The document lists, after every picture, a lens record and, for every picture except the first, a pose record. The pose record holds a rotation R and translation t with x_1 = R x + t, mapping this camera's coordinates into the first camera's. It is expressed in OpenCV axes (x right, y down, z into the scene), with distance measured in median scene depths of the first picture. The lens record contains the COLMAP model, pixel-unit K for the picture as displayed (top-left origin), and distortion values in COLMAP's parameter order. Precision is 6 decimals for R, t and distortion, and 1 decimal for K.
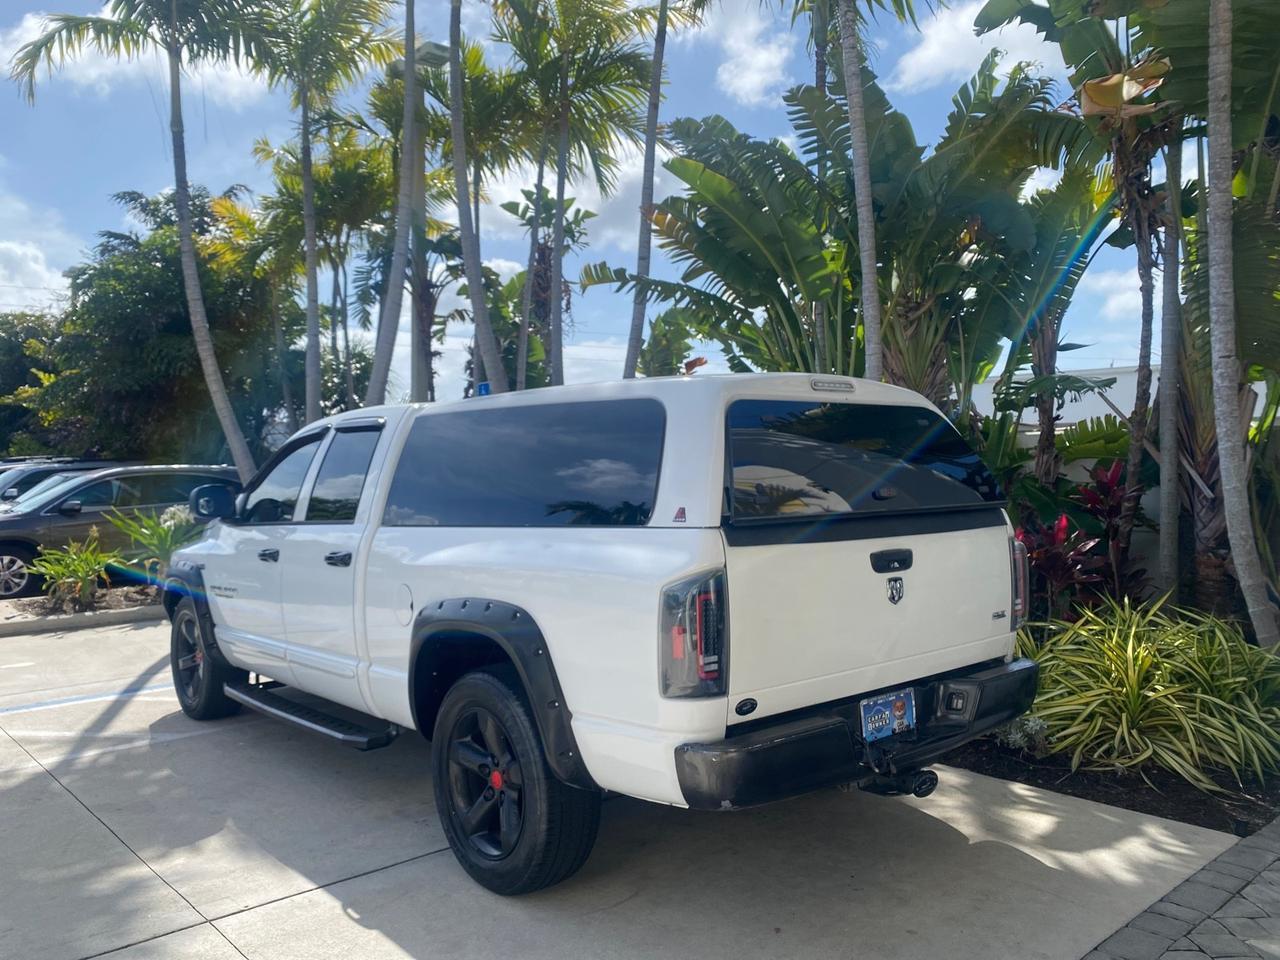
lens RADIAL K [[990.0, 0, 642.6], [0, 990.0, 475.9], [0, 0, 1]] dist [0.036626, -0.045877]
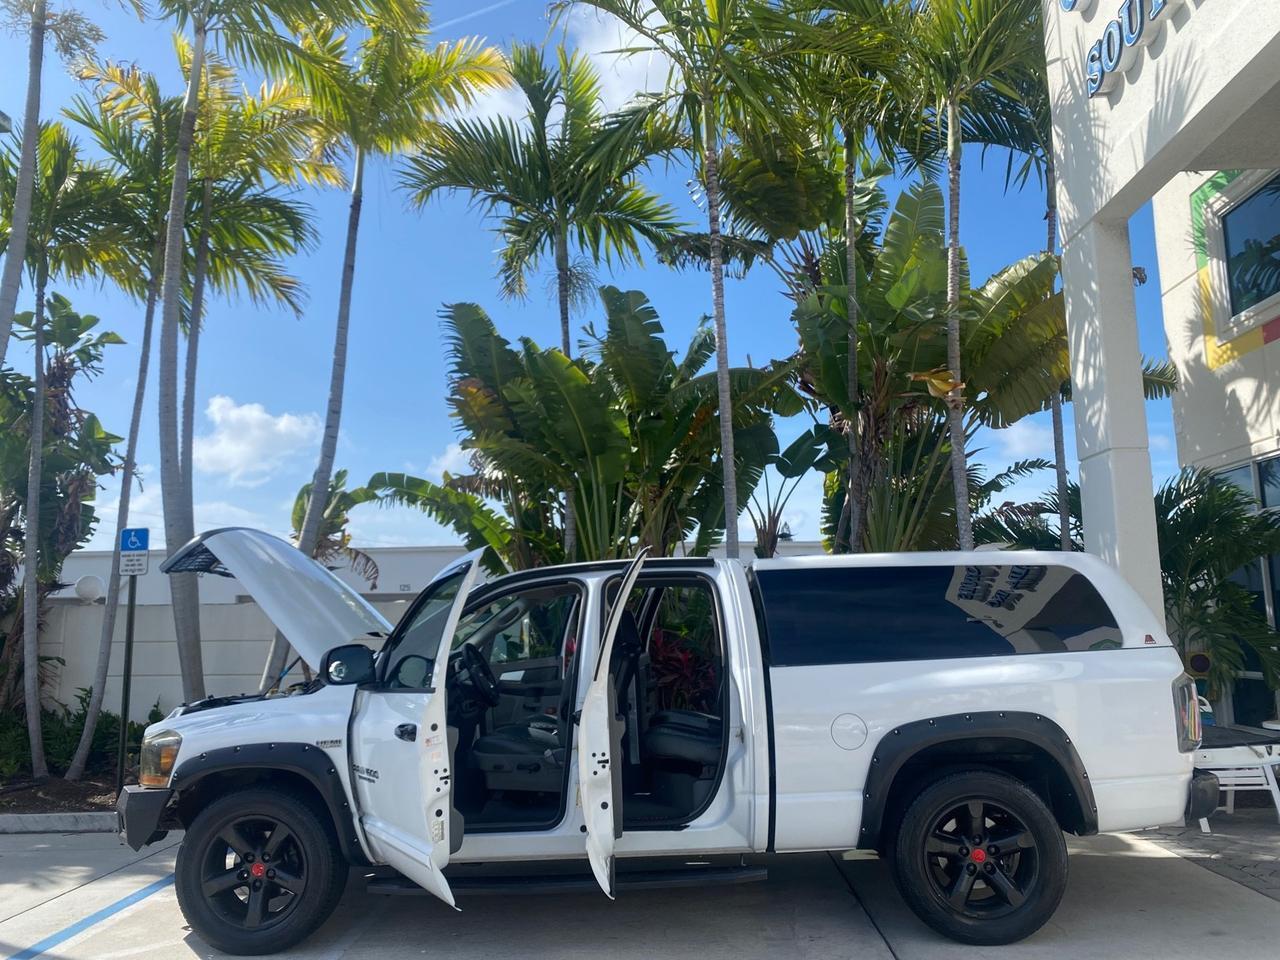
lens RADIAL K [[990.0, 0, 638.5], [0, 990.0, 475.1], [0, 0, 1]] dist [0.036626, -0.045877]
pose [[0.686914, 0.105877, 0.718985, -1.110153], [0.019696, 0.986255, -0.164053, 0.016277], [-0.726472, 0.126851, 0.675387, 0.297200]]
